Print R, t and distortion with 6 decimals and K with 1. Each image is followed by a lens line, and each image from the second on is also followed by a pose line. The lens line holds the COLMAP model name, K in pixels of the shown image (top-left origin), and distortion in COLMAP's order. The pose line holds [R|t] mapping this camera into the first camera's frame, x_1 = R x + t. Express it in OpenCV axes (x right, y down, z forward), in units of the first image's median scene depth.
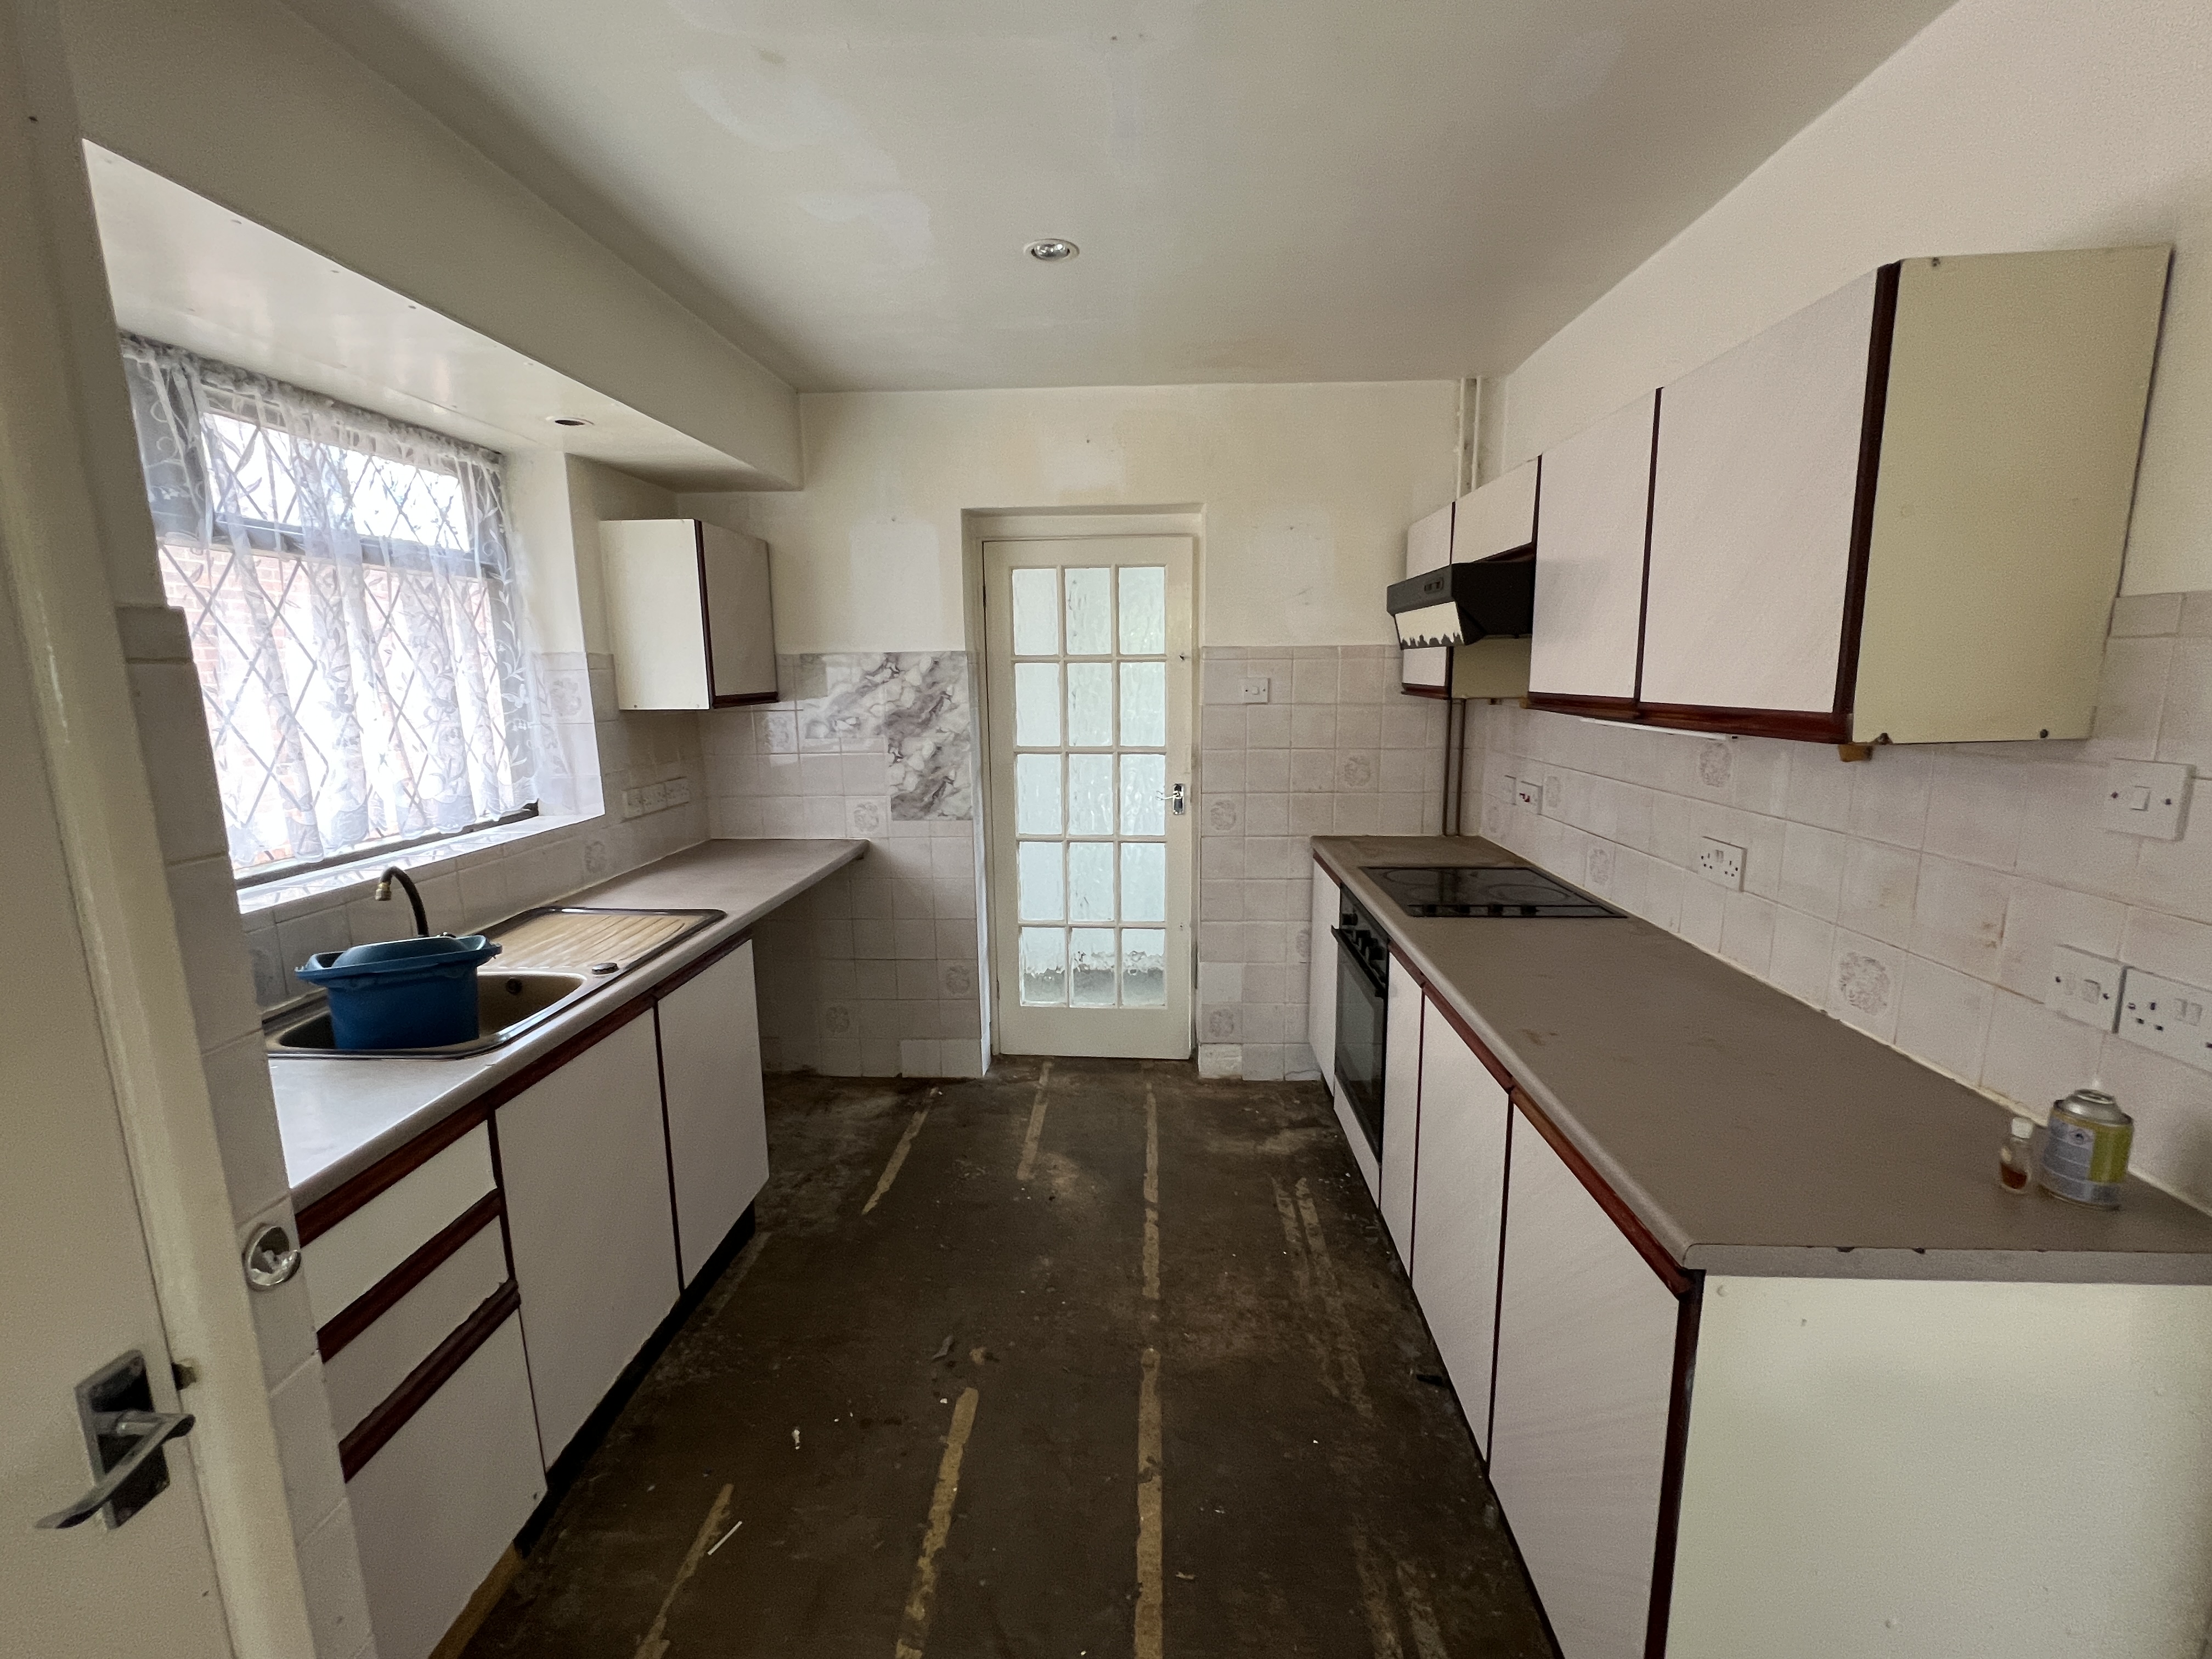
lens RADIAL K [[889.2, 0, 1112.6], [0, 889.2, 816.8], [0, 0, 1]] dist [-0.001954, -0.000001]
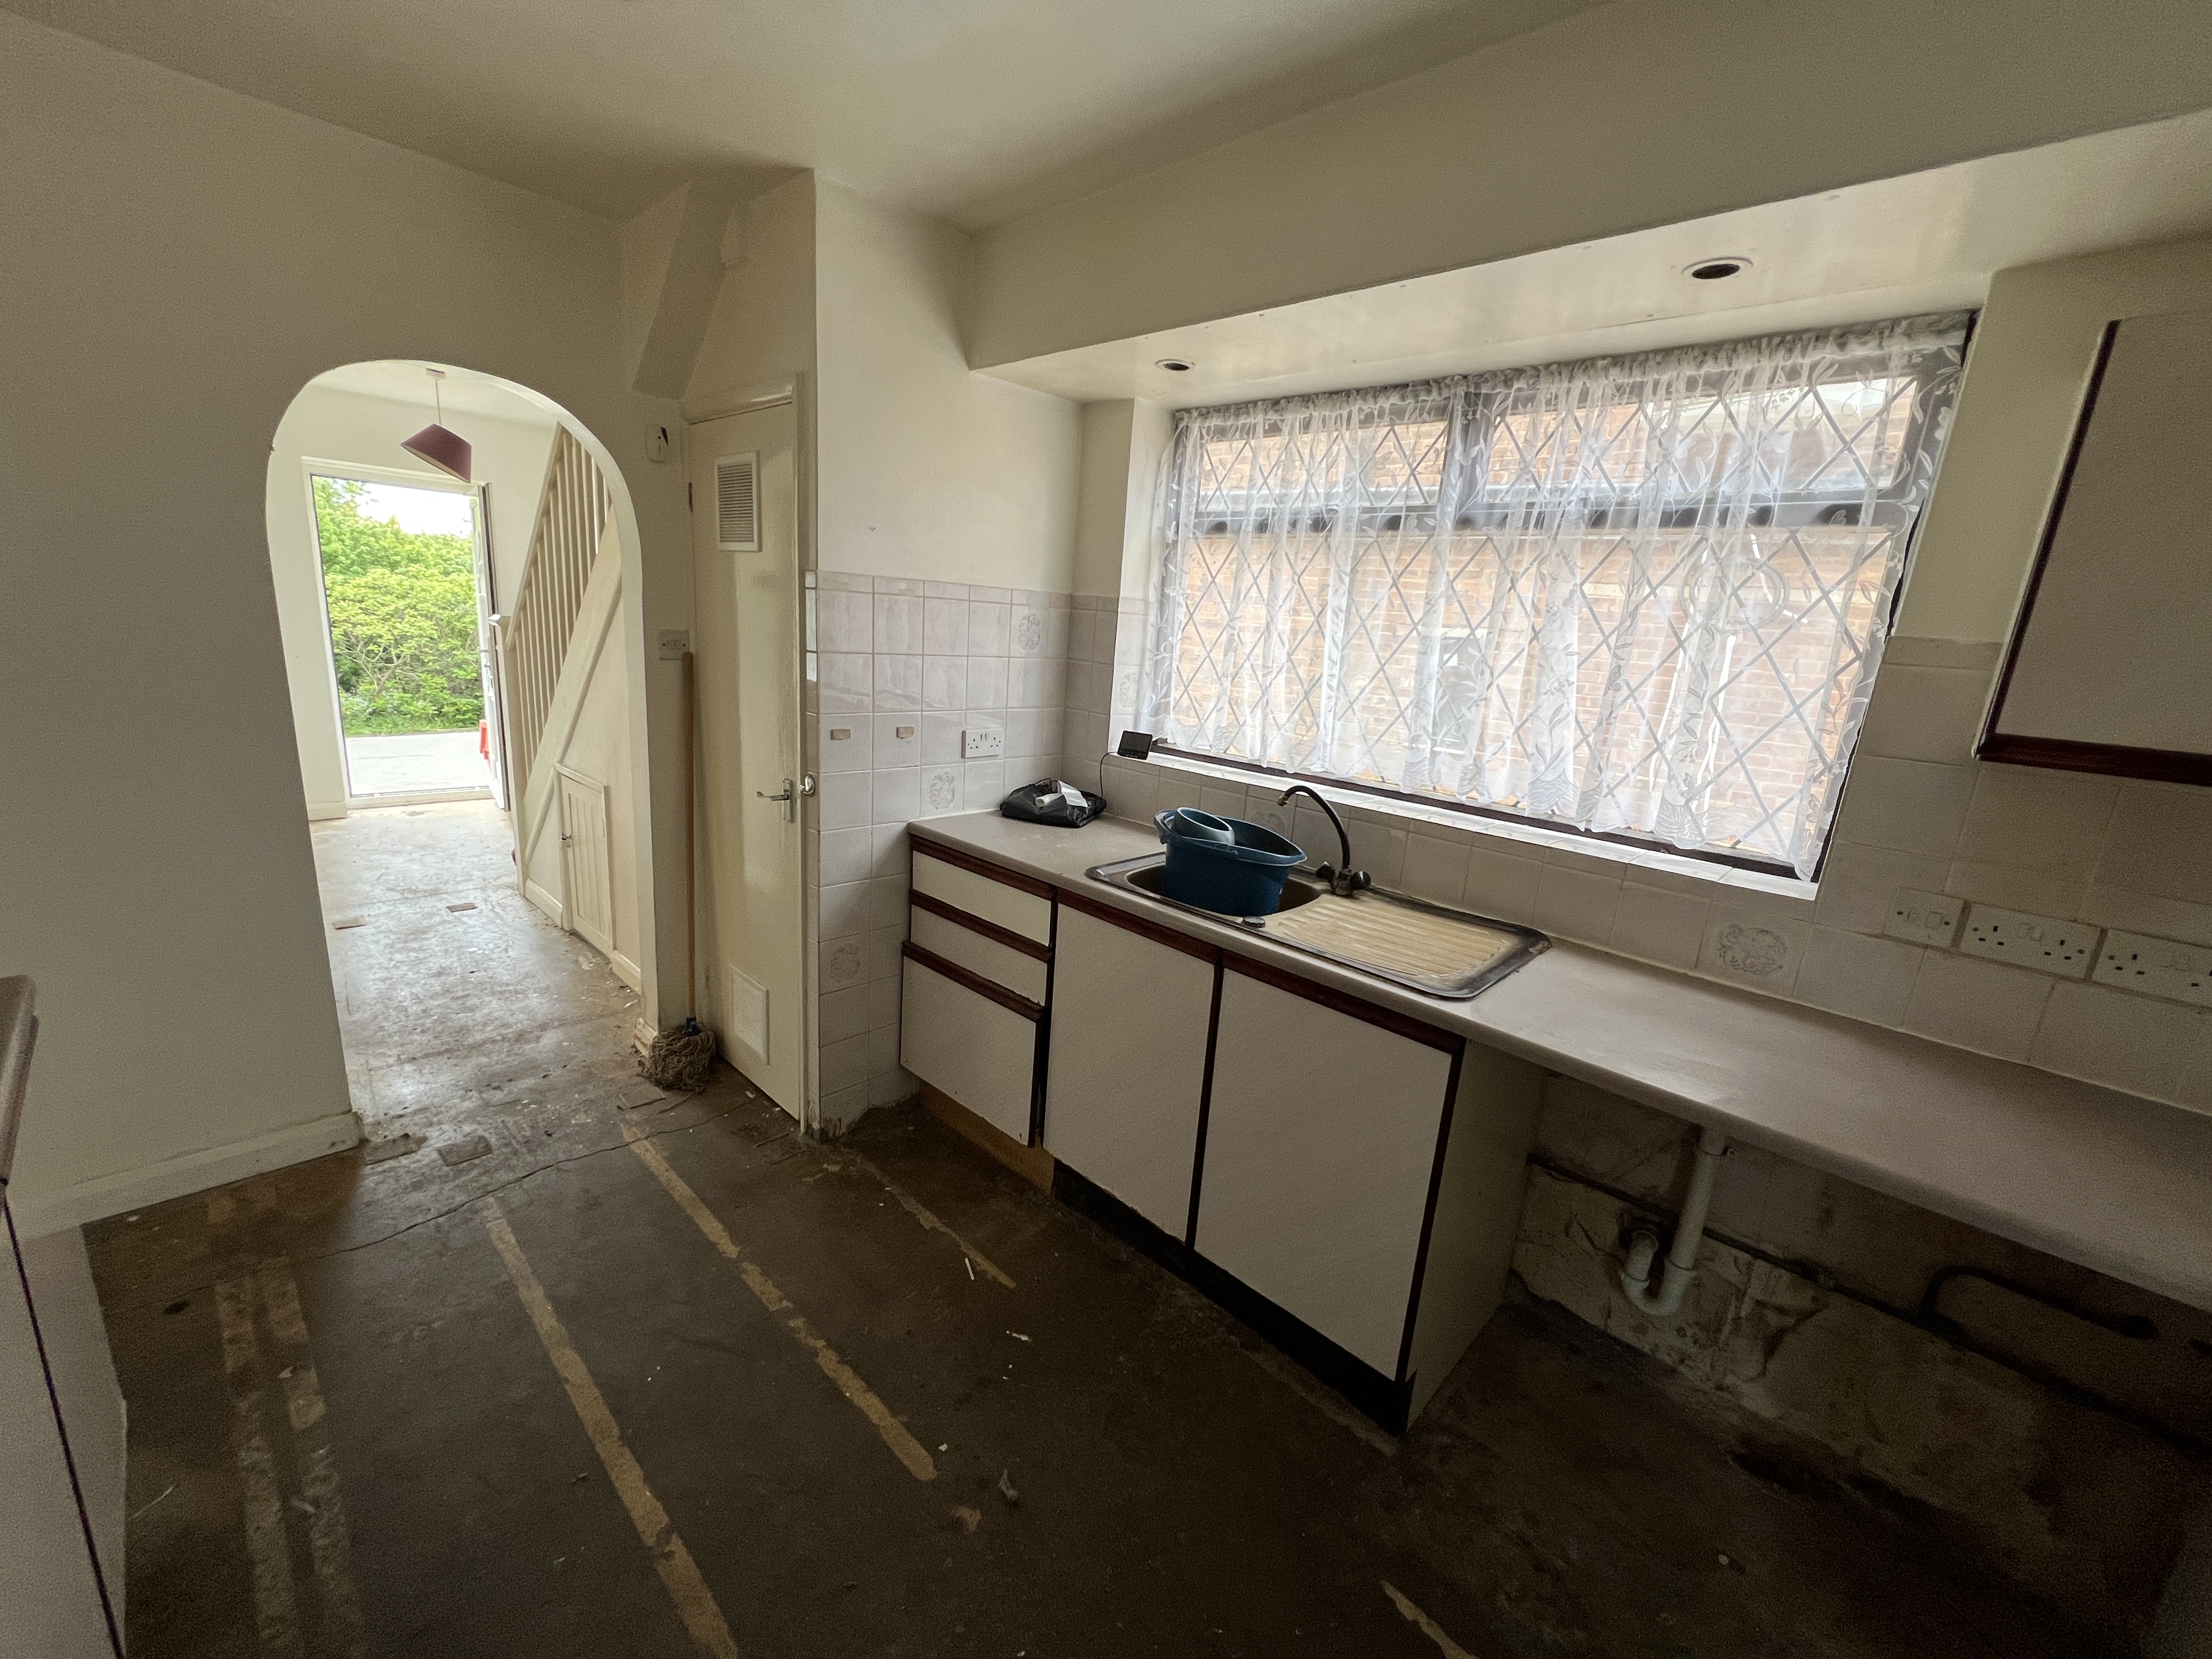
lens RADIAL K [[889.2, 0, 1115.5], [0, 889.2, 833.1], [0, 0, 1]] dist [-0.001954, -0.000001]
pose [[-0.641383, 0.149061, -0.752601, 0.299867], [-0.193244, 0.917932, 0.346494, -0.263618], [0.742485, 0.367671, -0.559941, 1.532618]]
